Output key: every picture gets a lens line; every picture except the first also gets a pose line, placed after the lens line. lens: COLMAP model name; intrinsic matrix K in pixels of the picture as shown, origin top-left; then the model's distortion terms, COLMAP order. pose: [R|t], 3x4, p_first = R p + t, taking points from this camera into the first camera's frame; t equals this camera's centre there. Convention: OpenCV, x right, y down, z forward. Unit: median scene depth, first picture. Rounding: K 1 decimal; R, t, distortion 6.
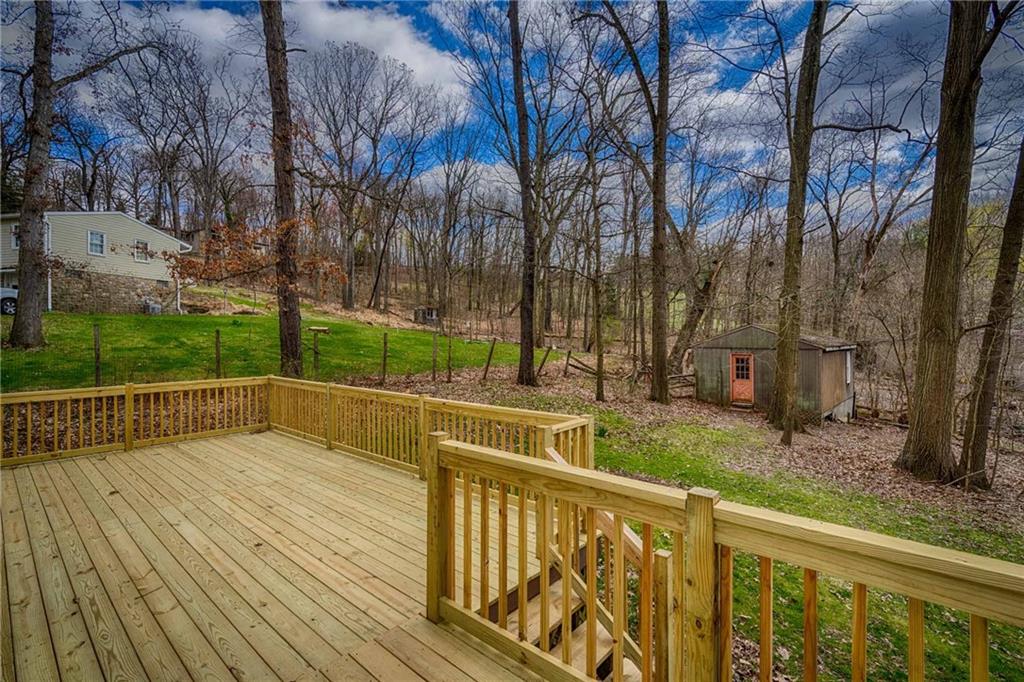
lens RADIAL K [[467.2, 0, 513.0], [0, 467.2, 340.0], [0, 0, 1]] dist [0.000542, 0.000004]
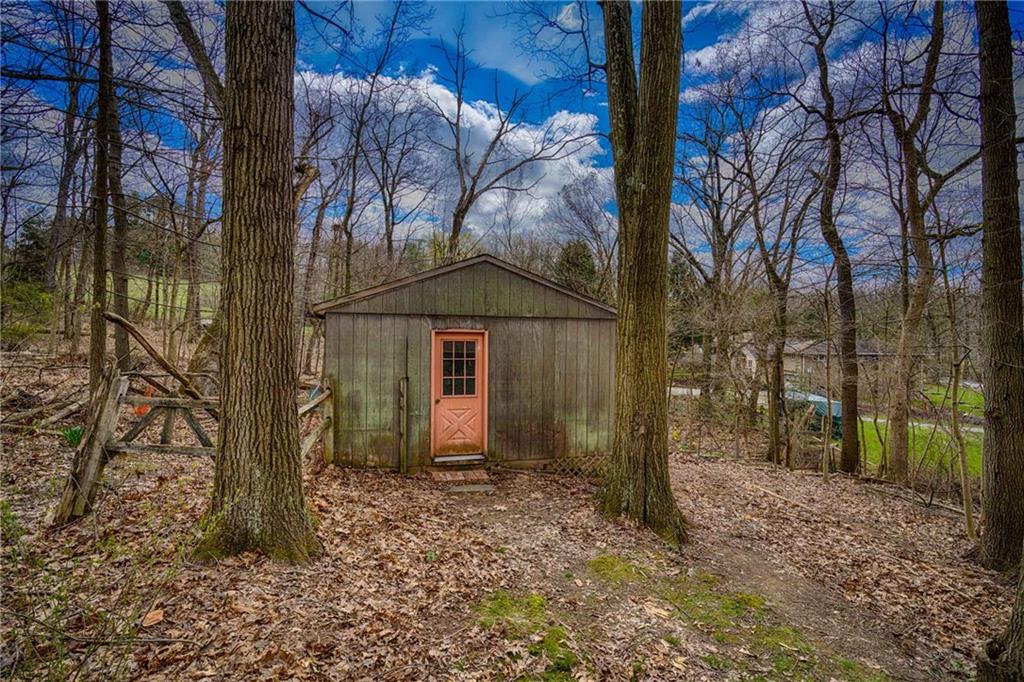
lens RADIAL K [[467.2, 0, 514.3], [0, 467.2, 339.6], [0, 0, 1]] dist [0.000542, 0.000004]
pose [[0.558790, 0.008515, 0.829266, 0.190498], [-0.000099, 0.999948, -0.010201, 0.041201], [-0.829309, 0.005618, 0.558761, 0.740237]]
